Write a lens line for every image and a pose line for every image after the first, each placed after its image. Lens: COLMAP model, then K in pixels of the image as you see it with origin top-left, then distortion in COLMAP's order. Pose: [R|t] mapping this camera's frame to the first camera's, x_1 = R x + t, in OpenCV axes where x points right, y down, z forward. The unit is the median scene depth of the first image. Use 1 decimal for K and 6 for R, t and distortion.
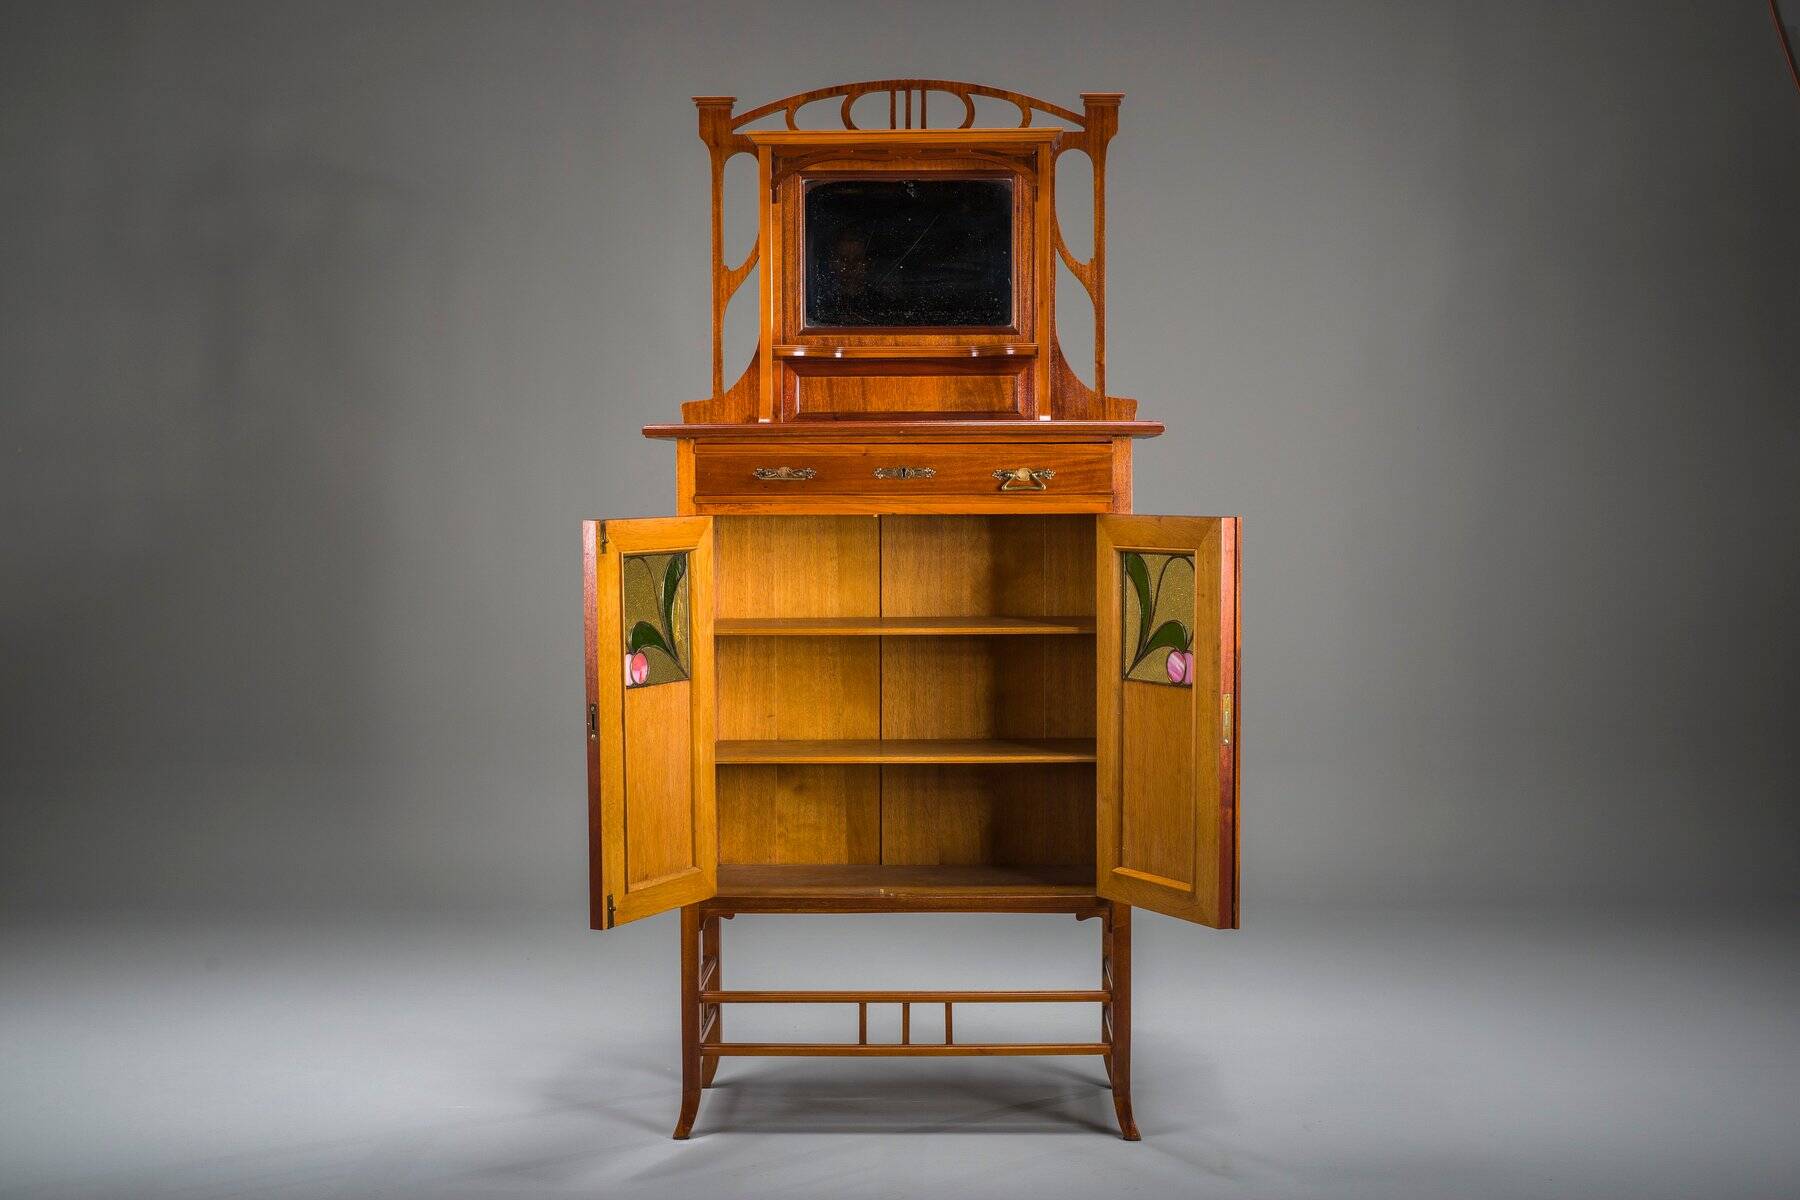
lens RADIAL K [[2520.6, 0, 900.0], [0, 2520.6, 600.0], [0, 0, 1]] dist [-0.006202, 0.061740]
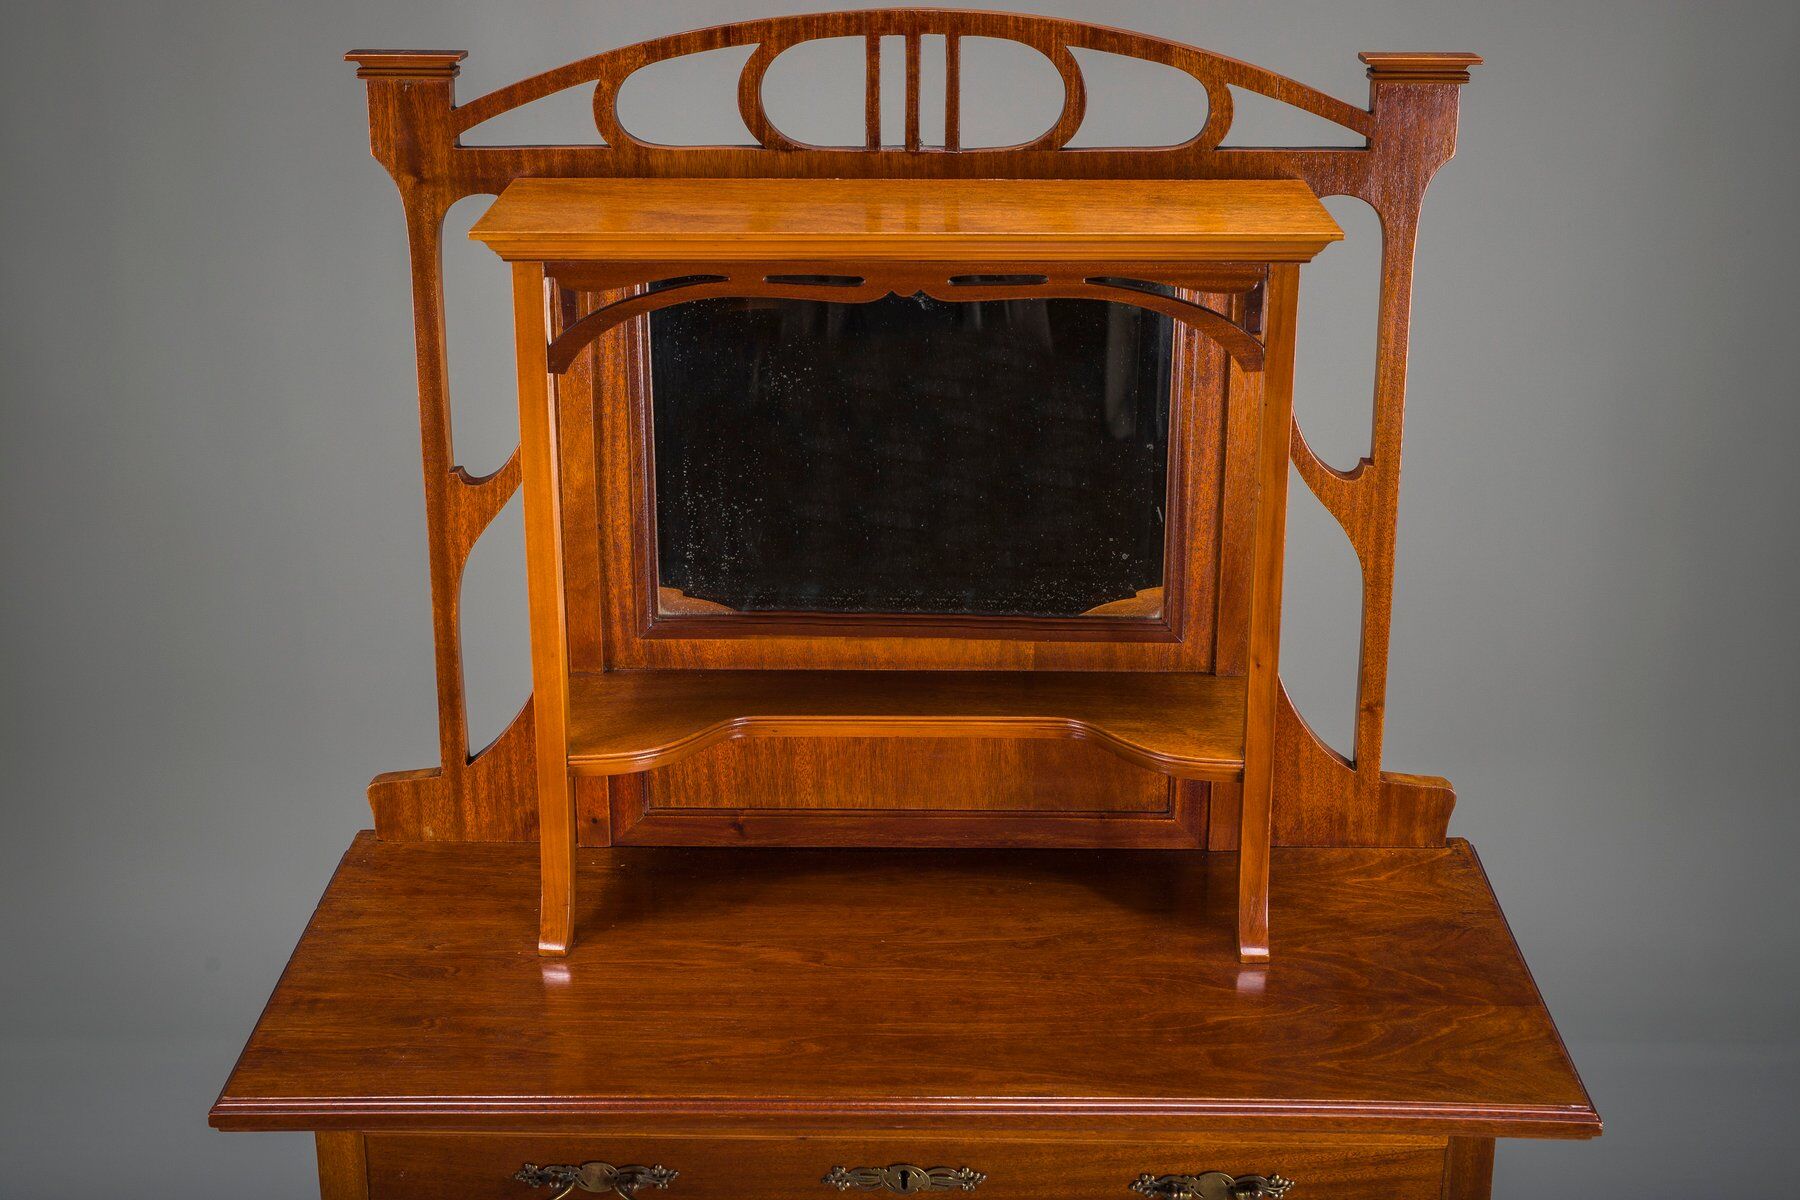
lens RADIAL K [[2520.6, 0, 900.0], [0, 2520.6, 600.0], [0, 0, 1]] dist [-0.006202, 0.061740]
pose [[0.999857, -0.001000, 0.016872, -0.005241], [-0.003972, 0.956392, 0.292060, -0.234229], [-0.016429, -0.292085, 0.956251, 0.616440]]
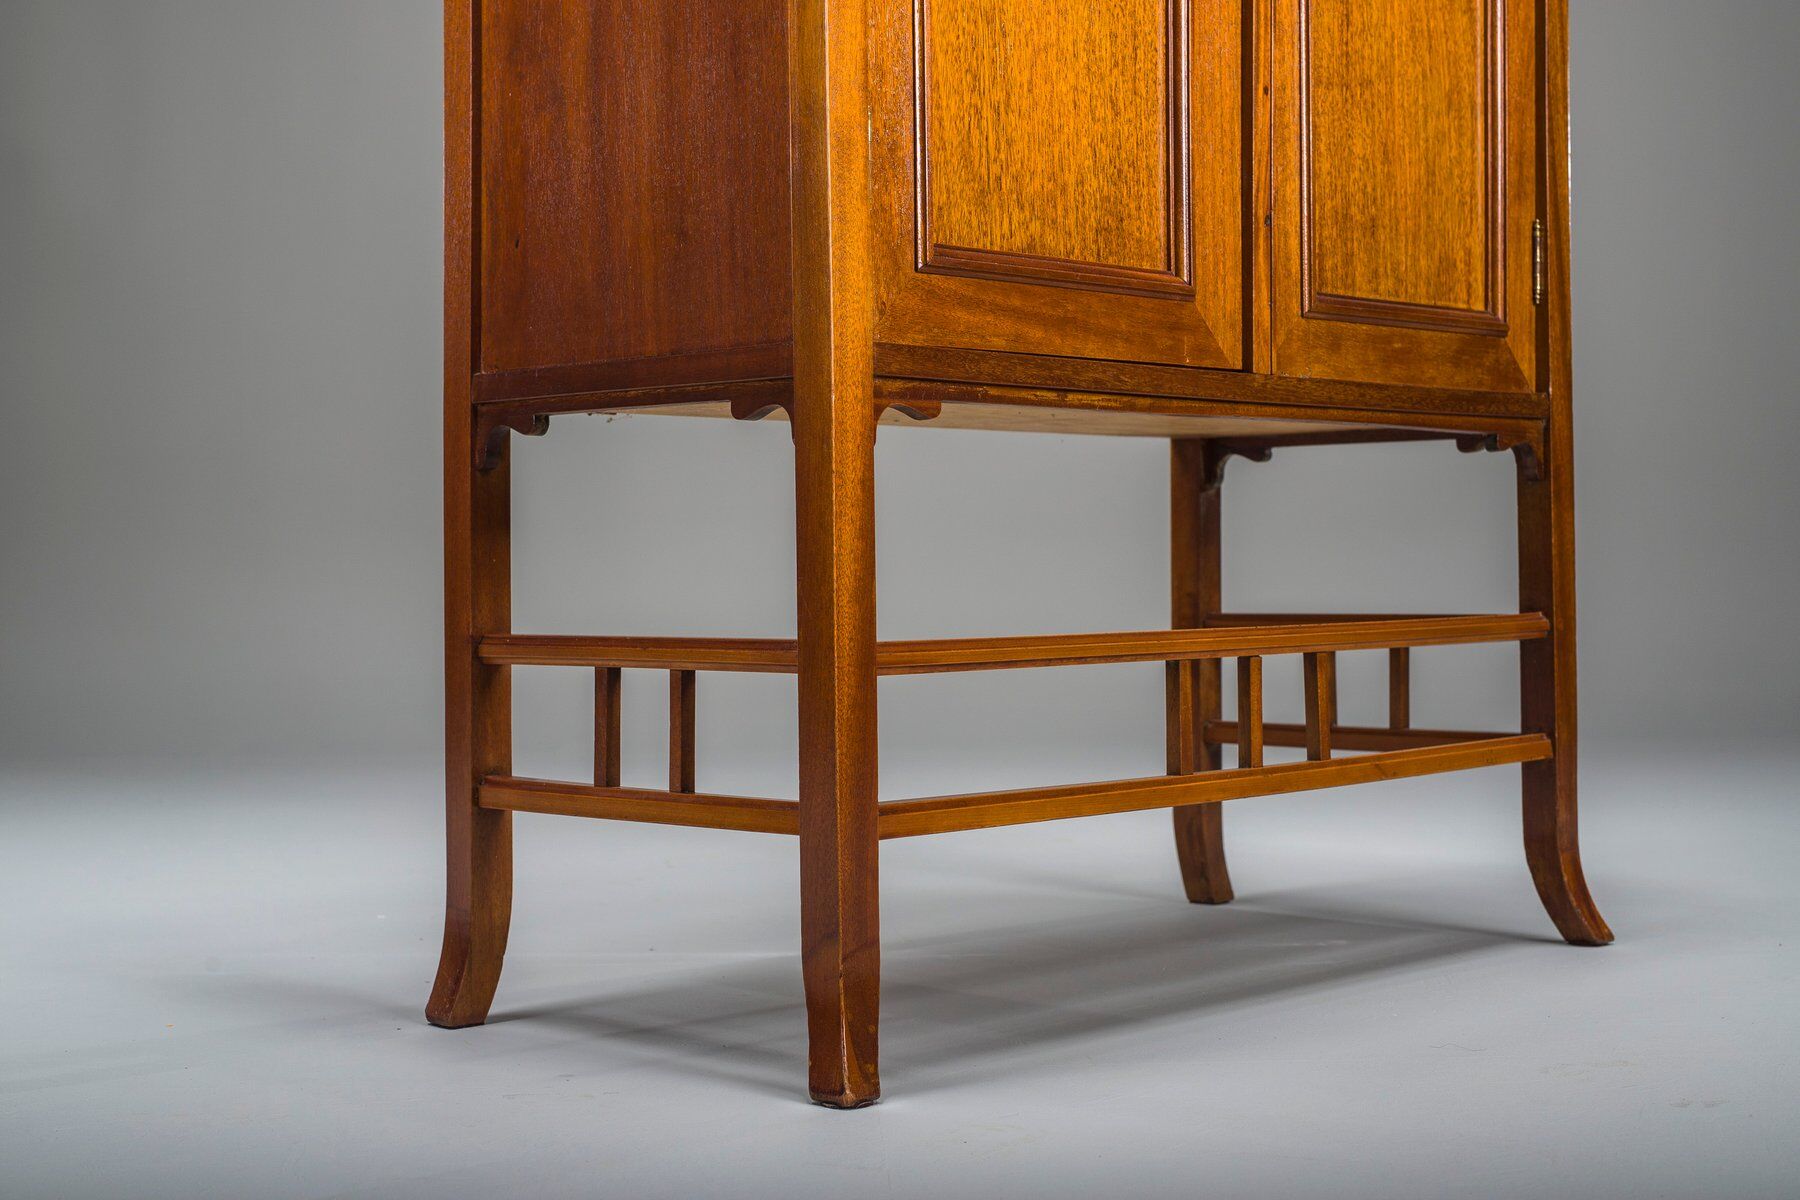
lens RADIAL K [[2520.6, 0, 900.0], [0, 2520.6, 600.0], [0, 0, 1]] dist [-0.006202, 0.061740]
pose [[0.686675, -0.008848, 0.726911, -0.296590], [0.041723, 0.998757, -0.027256, 0.152002], [-0.725766, 0.049045, 0.686191, 0.739849]]
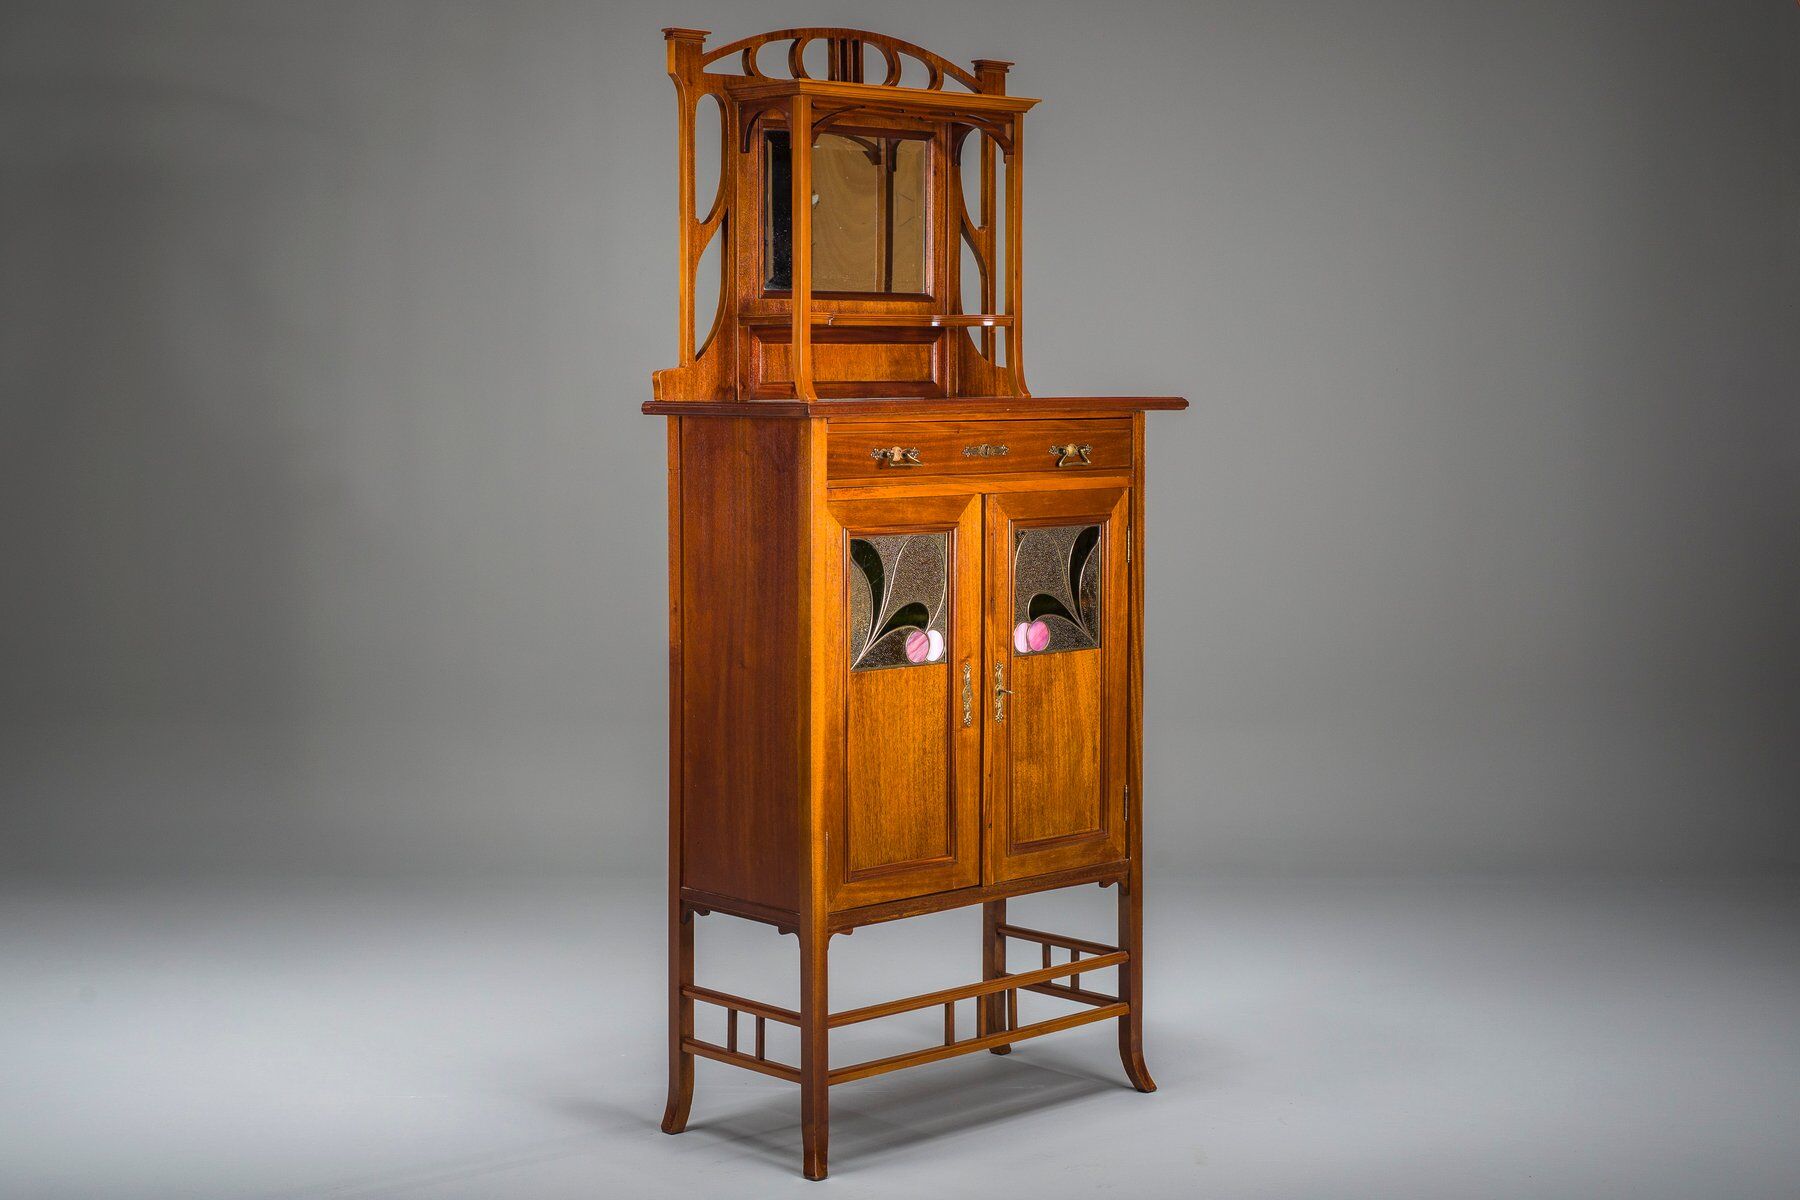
lens RADIAL K [[2803.5, 0, 900.0], [0, 2803.5, 600.0], [0, 0, 1]] dist [-0.014958, 0.000772]
pose [[0.710163, -0.056104, 0.701798, -0.735920], [0.032223, 0.998365, 0.047205, -0.042514], [-0.703299, -0.010909, 0.710810, 0.241473]]
